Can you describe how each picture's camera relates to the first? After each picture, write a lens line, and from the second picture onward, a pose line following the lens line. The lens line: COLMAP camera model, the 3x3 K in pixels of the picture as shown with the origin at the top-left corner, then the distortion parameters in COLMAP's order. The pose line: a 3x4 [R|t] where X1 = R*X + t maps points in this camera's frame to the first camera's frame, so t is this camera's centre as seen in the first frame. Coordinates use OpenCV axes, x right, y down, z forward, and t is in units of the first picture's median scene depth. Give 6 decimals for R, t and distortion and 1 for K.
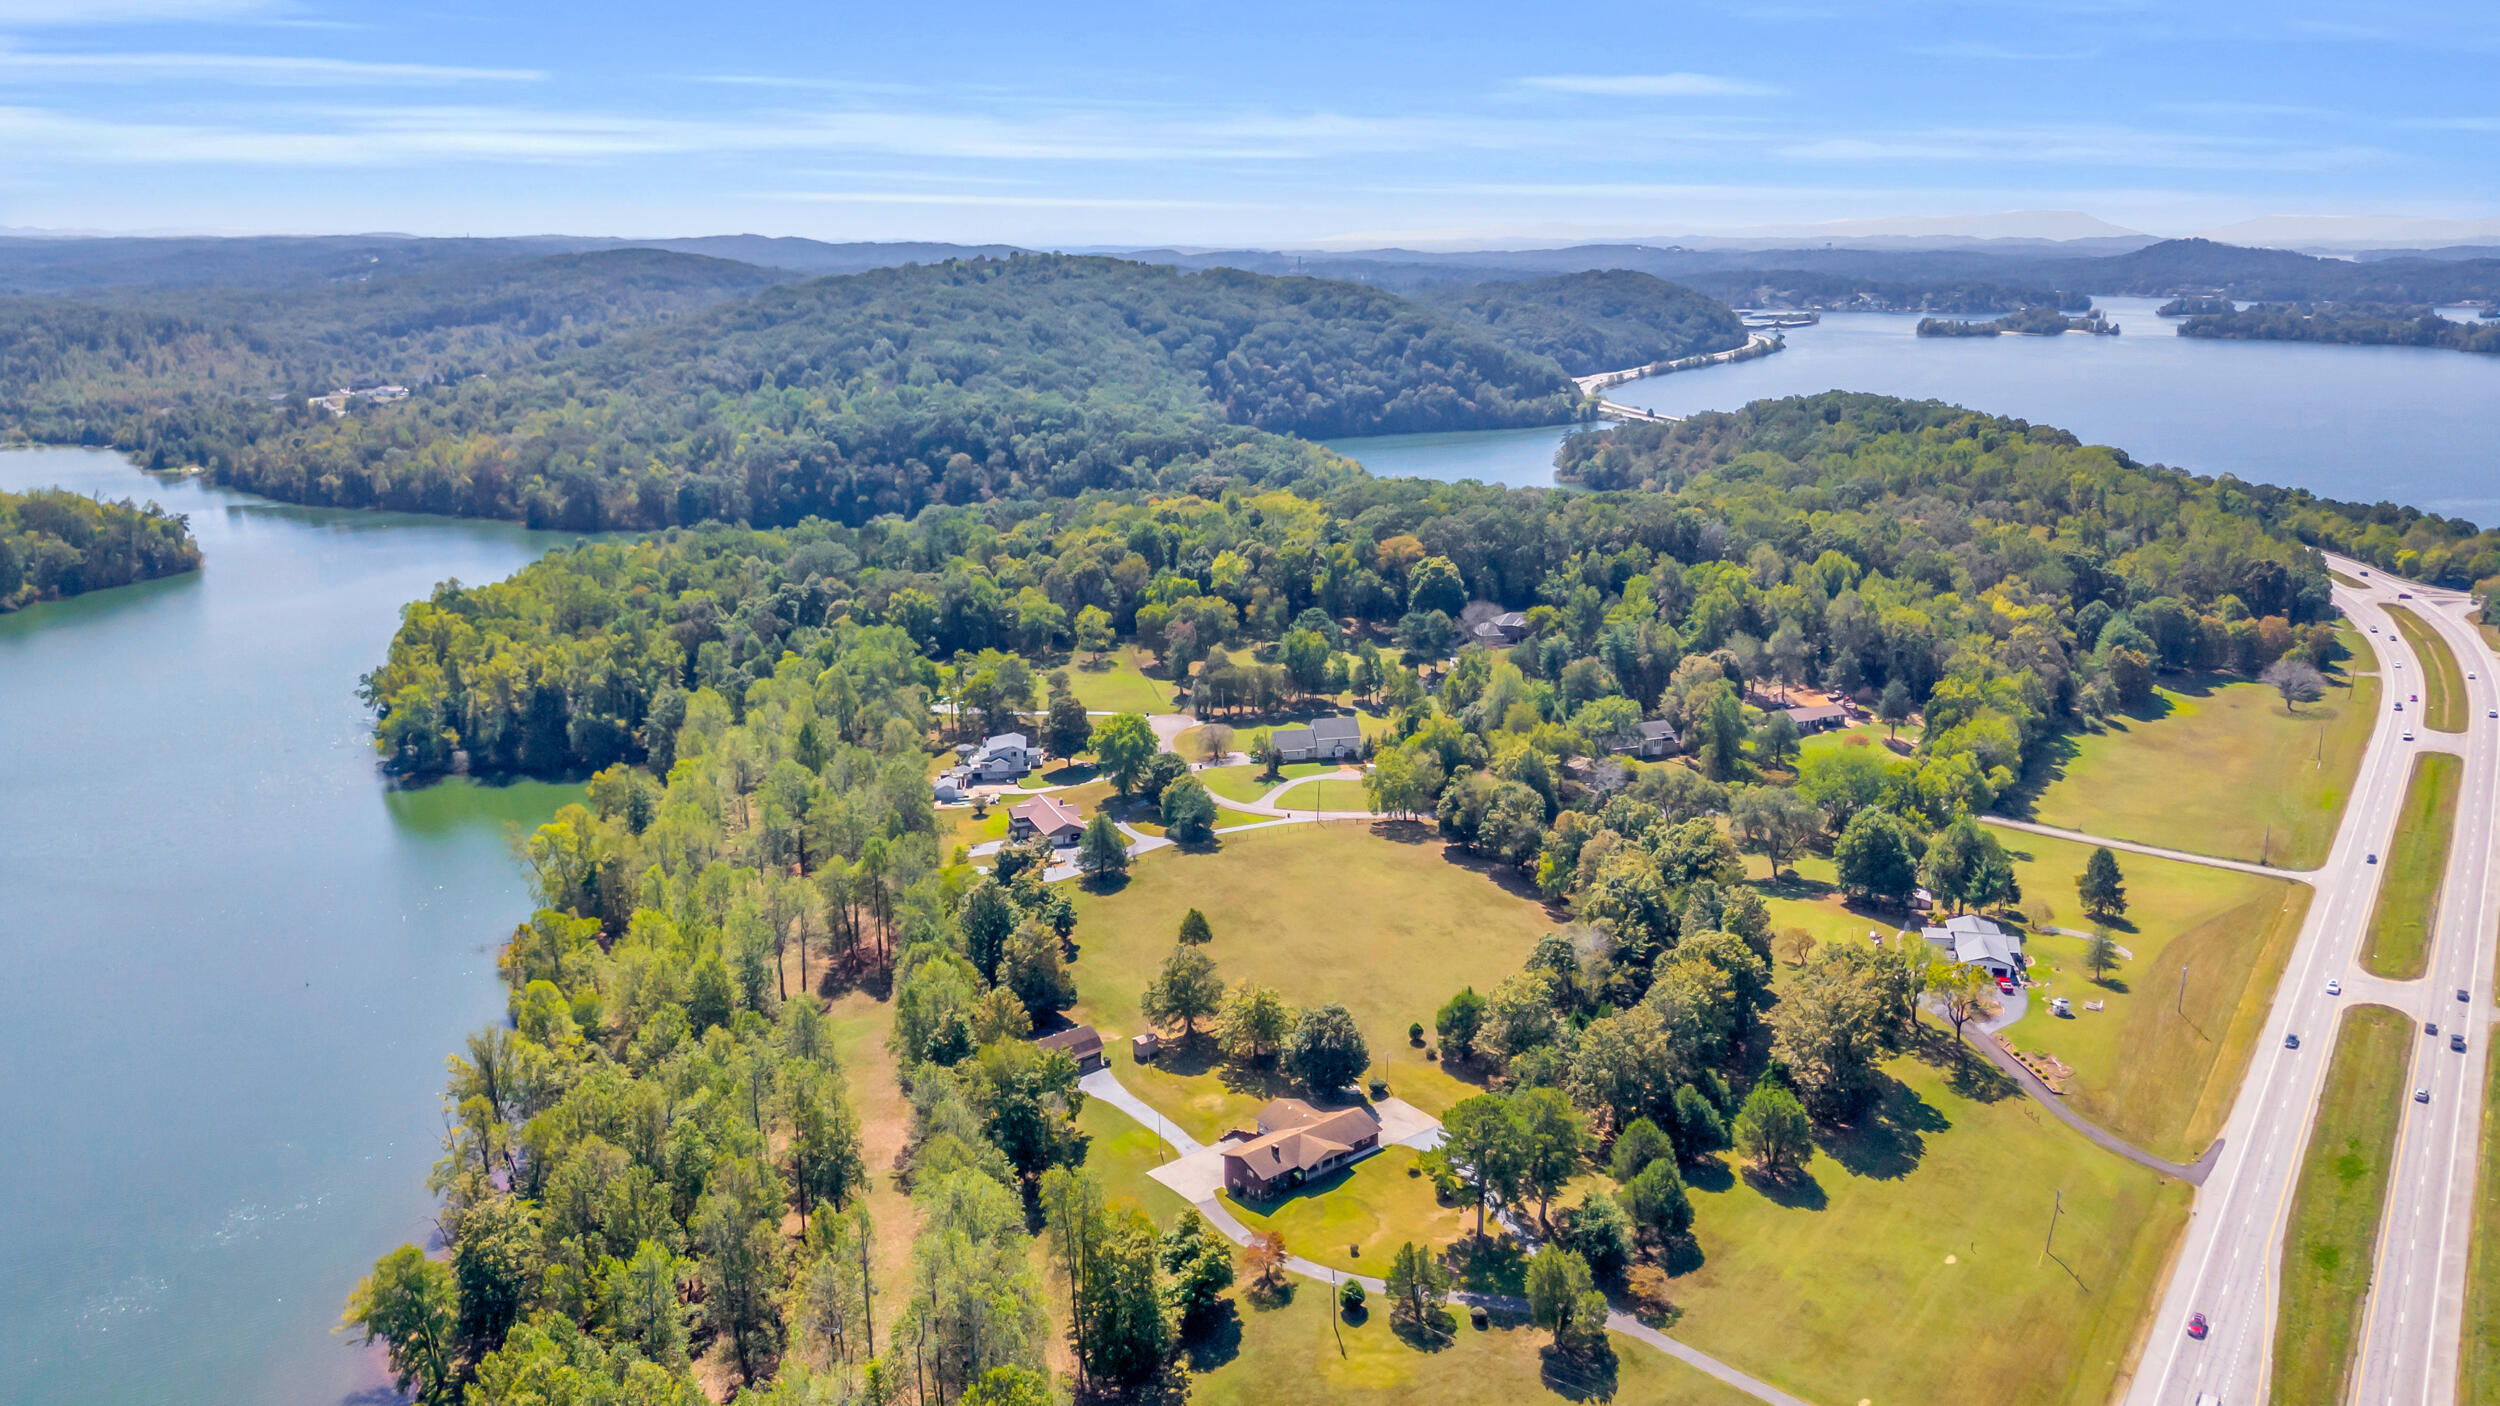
lens RADIAL K [[1844.5, 0, 1250.0], [0, 1844.5, 703.0], [0, 0, 1]] dist [0.092772, -0.106496]
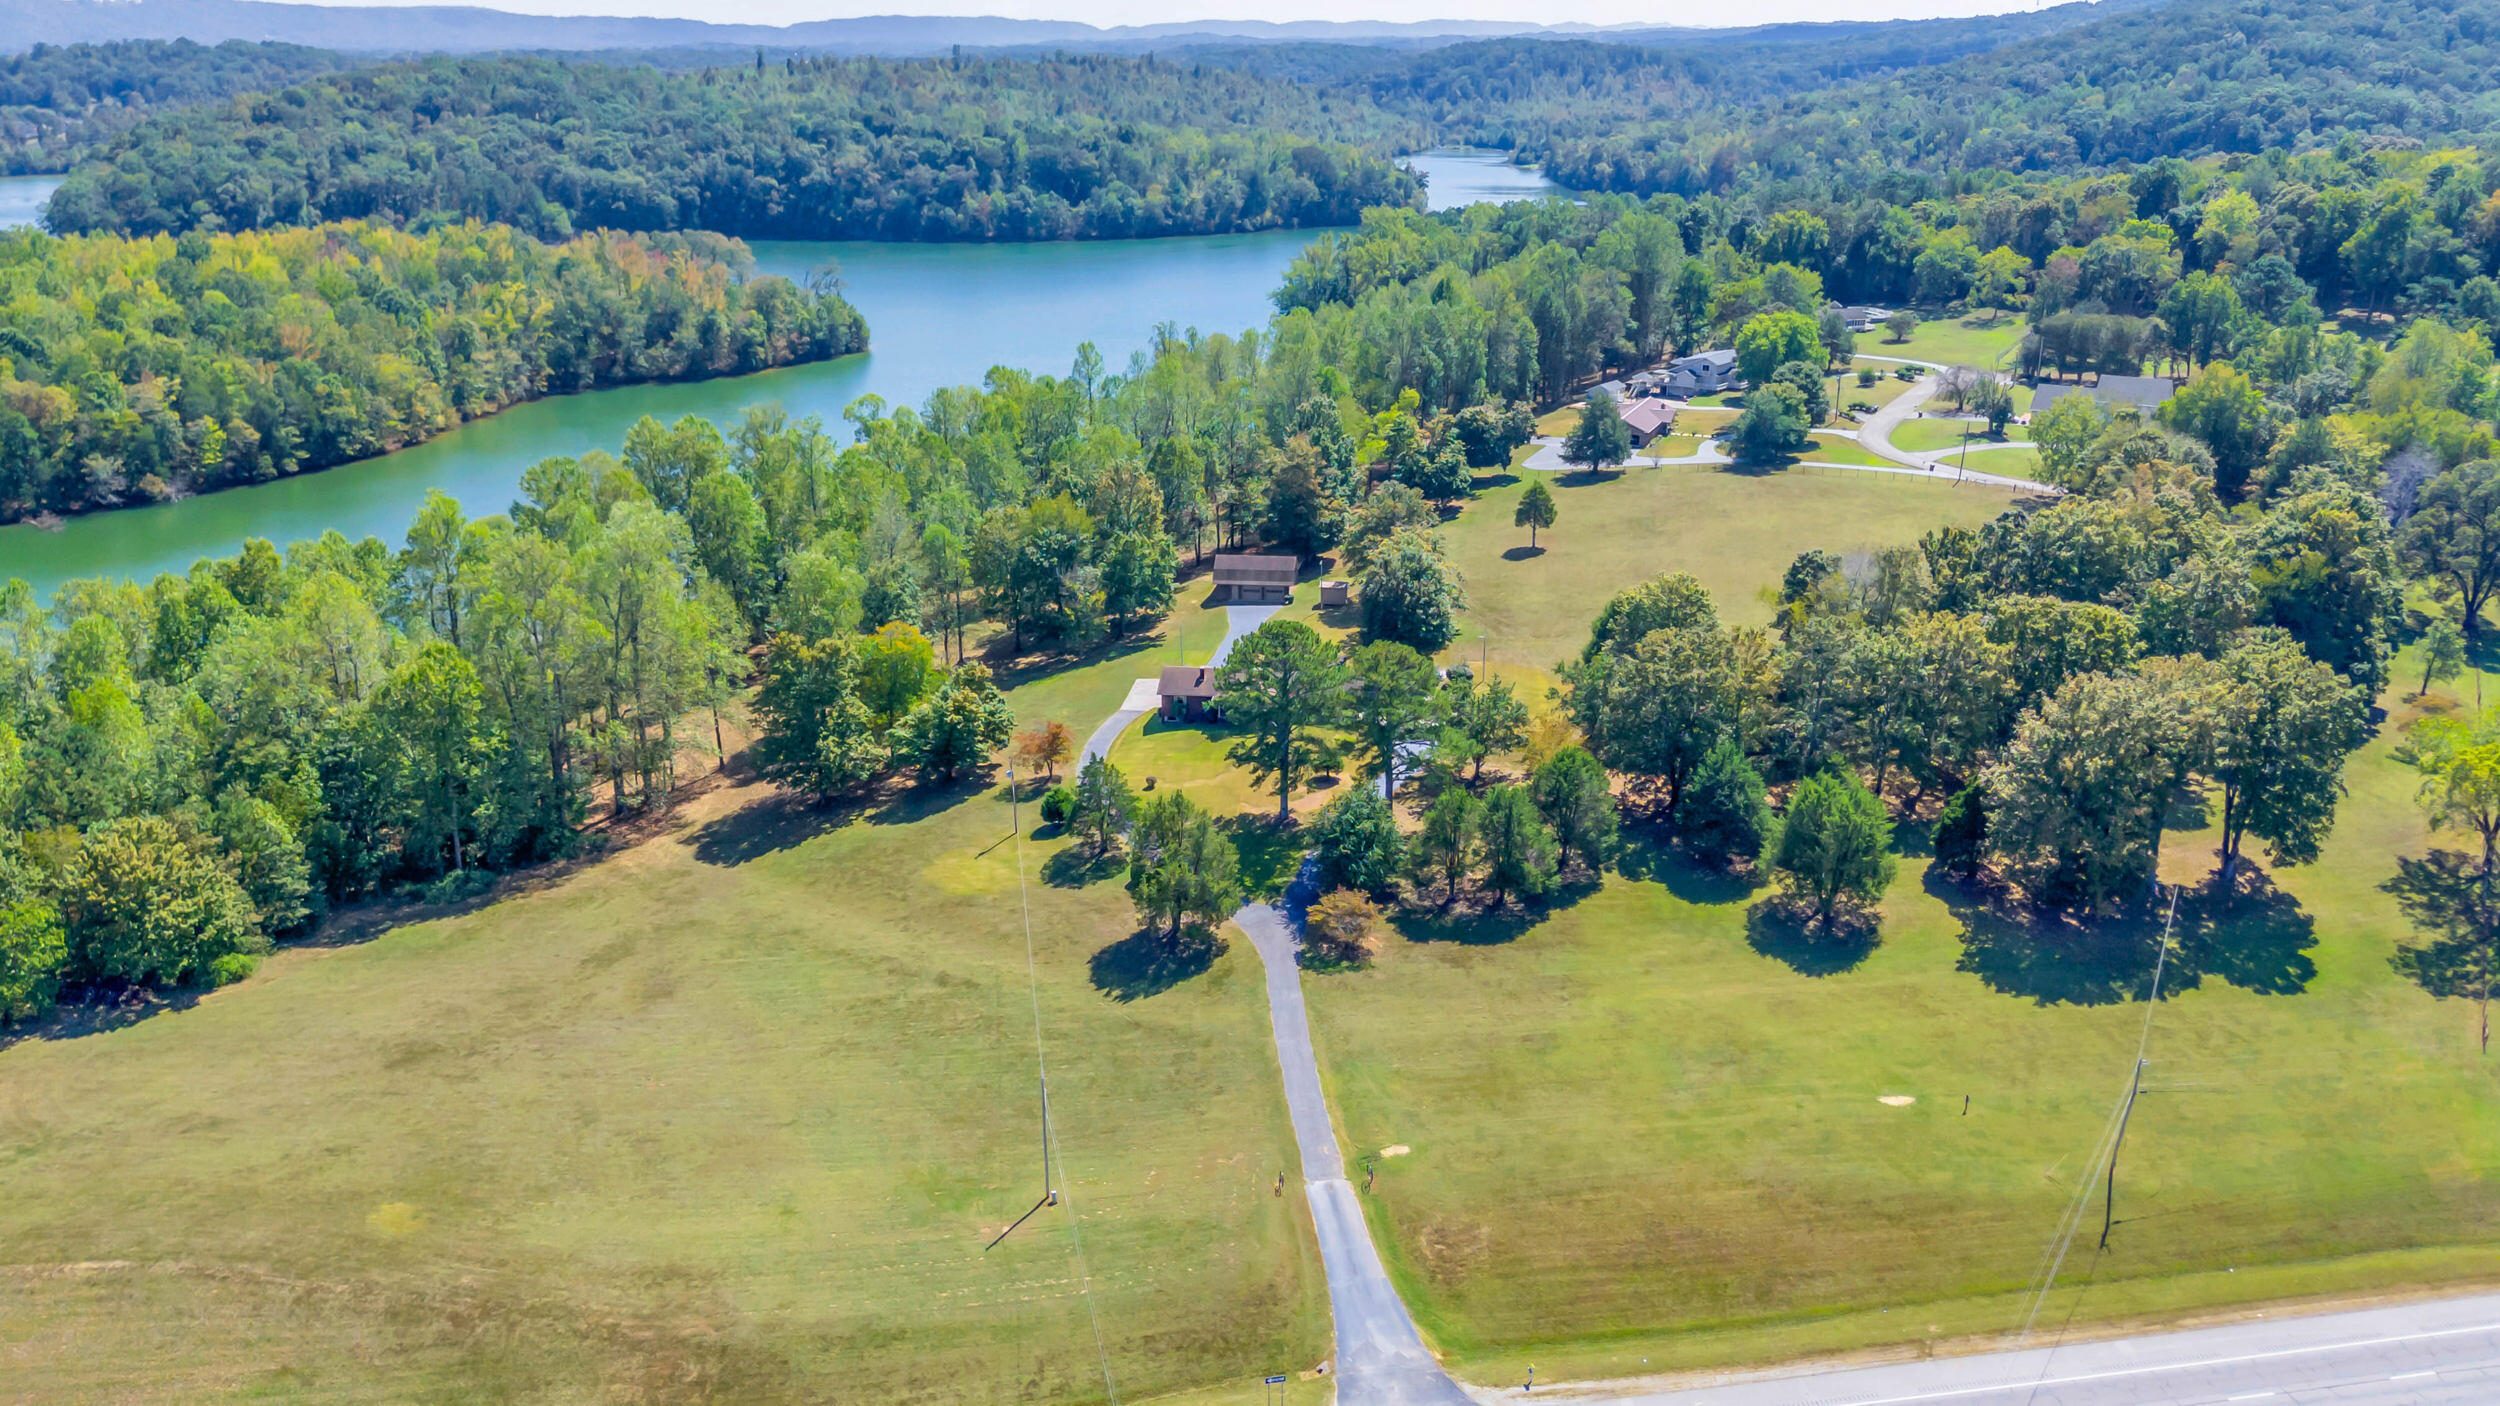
lens RADIAL K [[1863.2, 0, 1257.7], [0, 1863.2, 688.5], [0, 0, 1]] dist [0.063395, -0.067342]
pose [[0.700290, 0.235848, -0.673773, 0.290610], [-0.174437, 0.971770, 0.158857, 0.061223], [0.692218, 0.006285, 0.721661, 0.230559]]
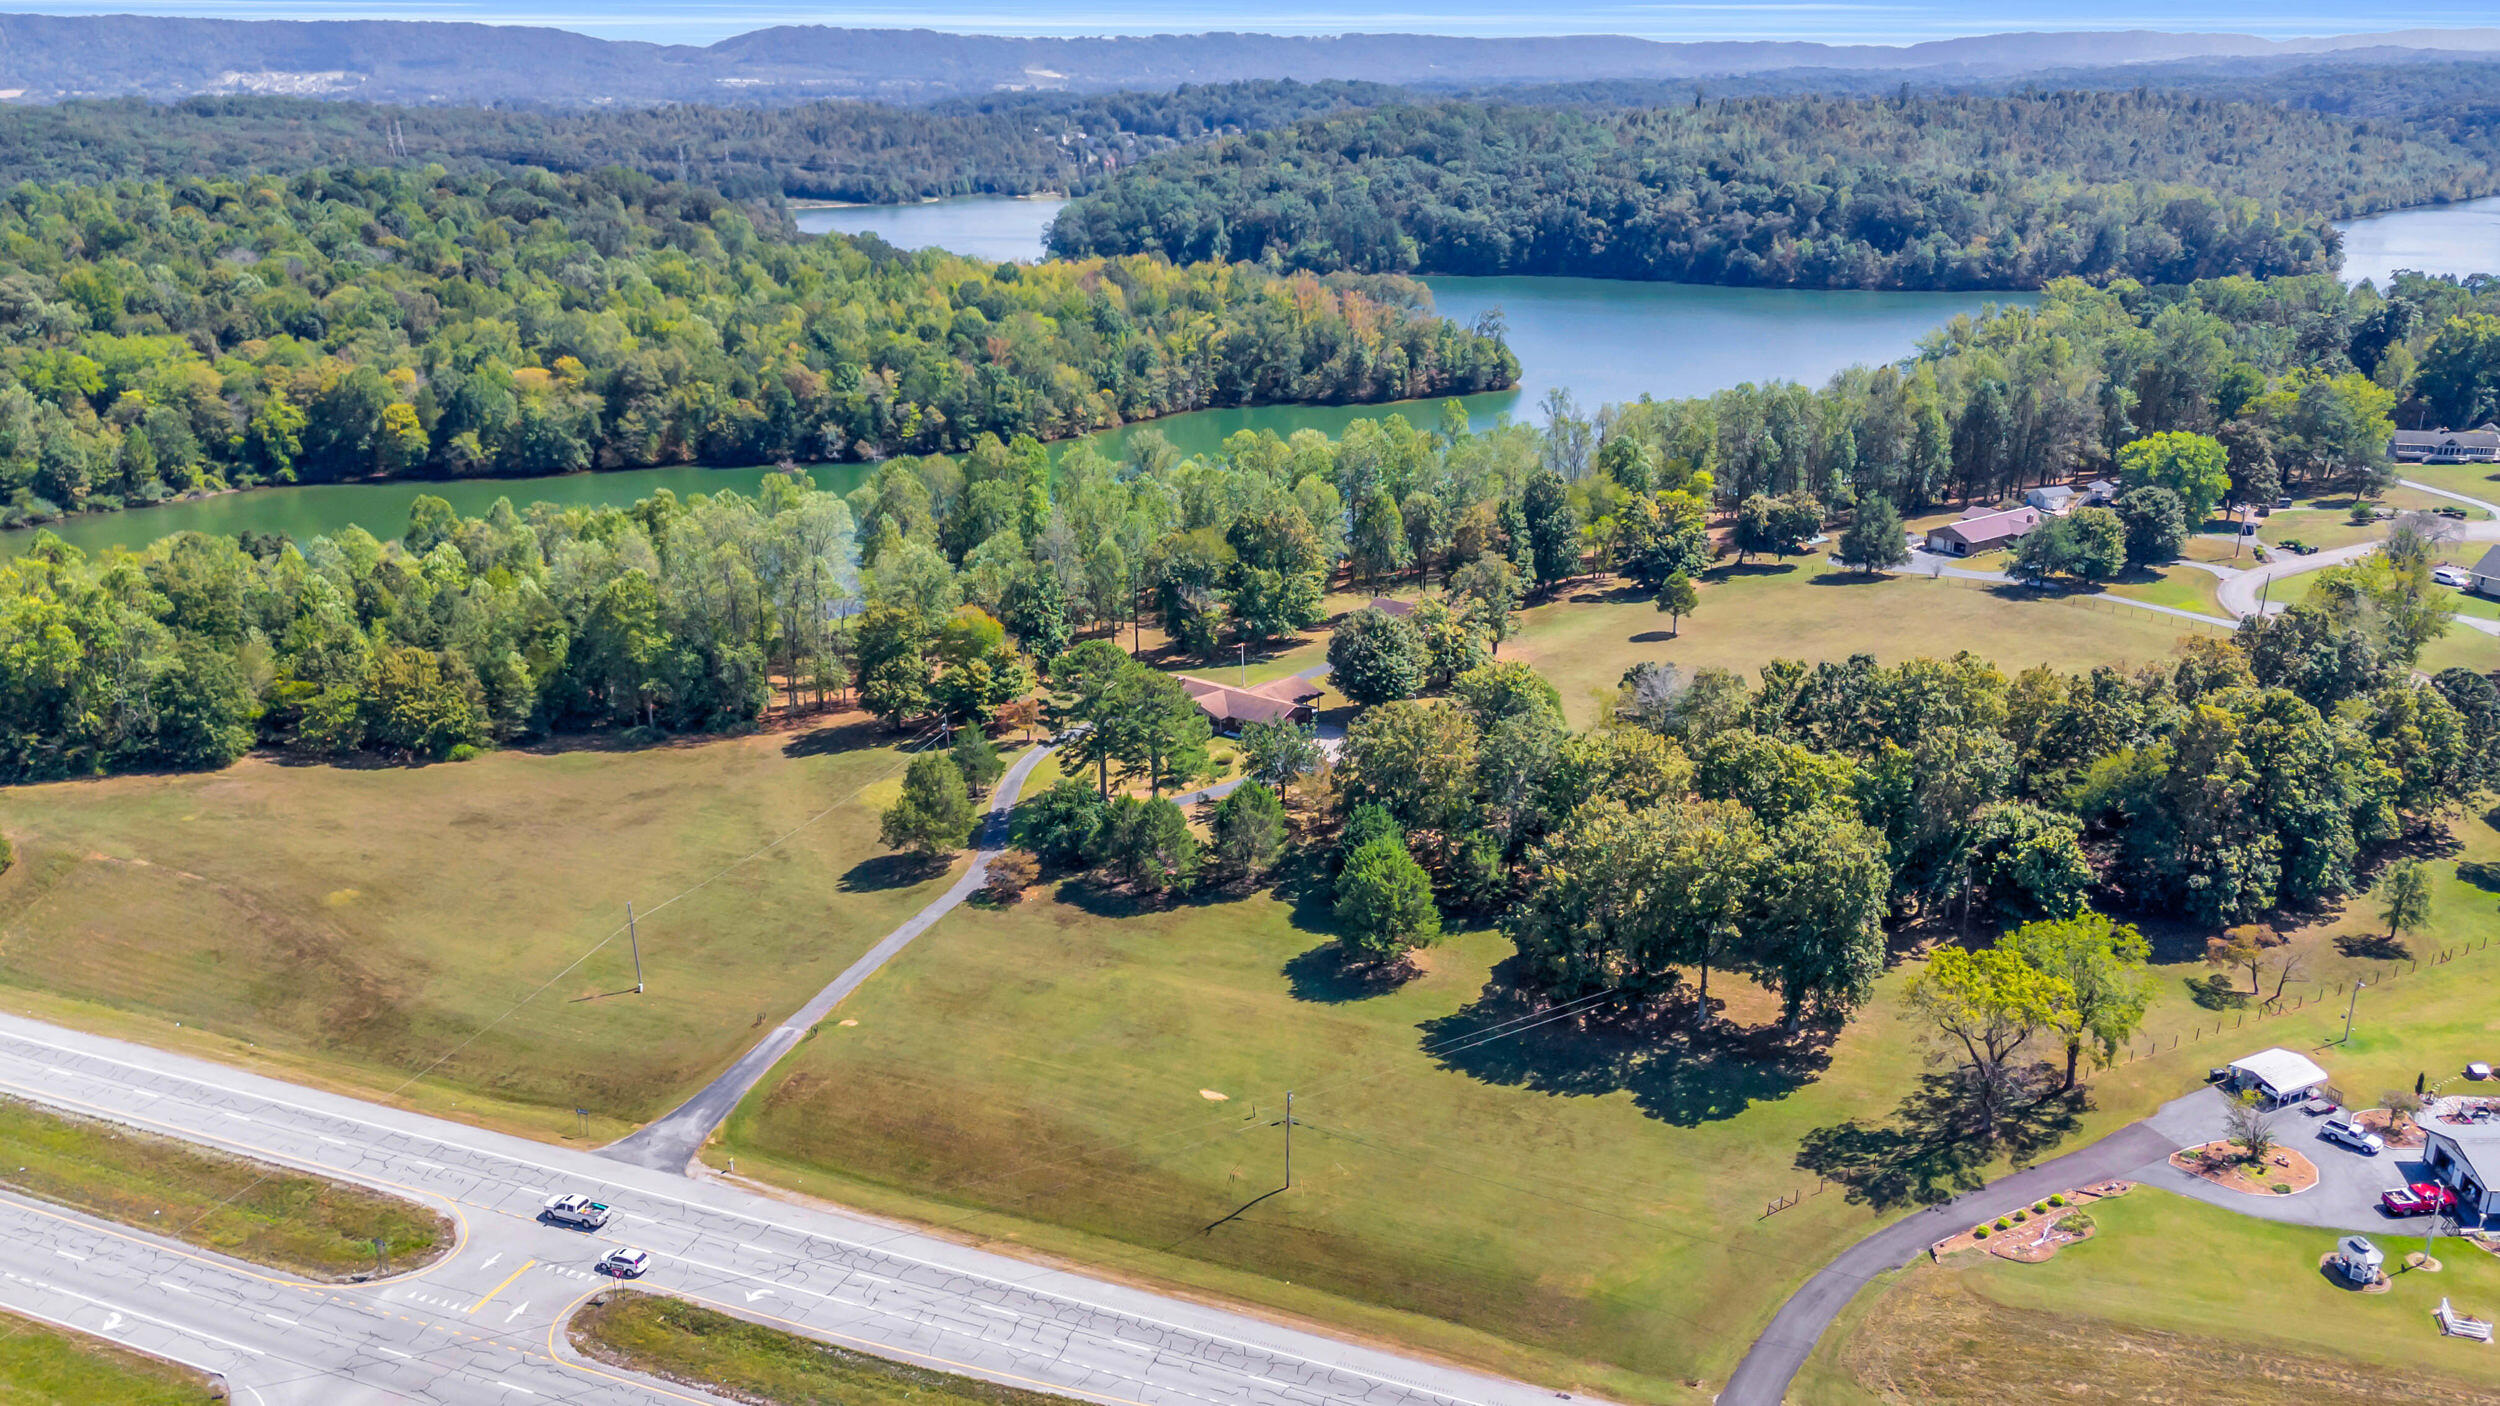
lens RADIAL K [[1844.5, 0, 1250.0], [0, 1844.5, 703.0], [0, 0, 1]] dist [0.092772, -0.106496]
pose [[0.214250, 0.318480, -0.923400, 0.465764], [-0.231627, 0.934953, 0.268722, -0.006638], [0.948918, 0.156311, 0.274082, 0.399265]]
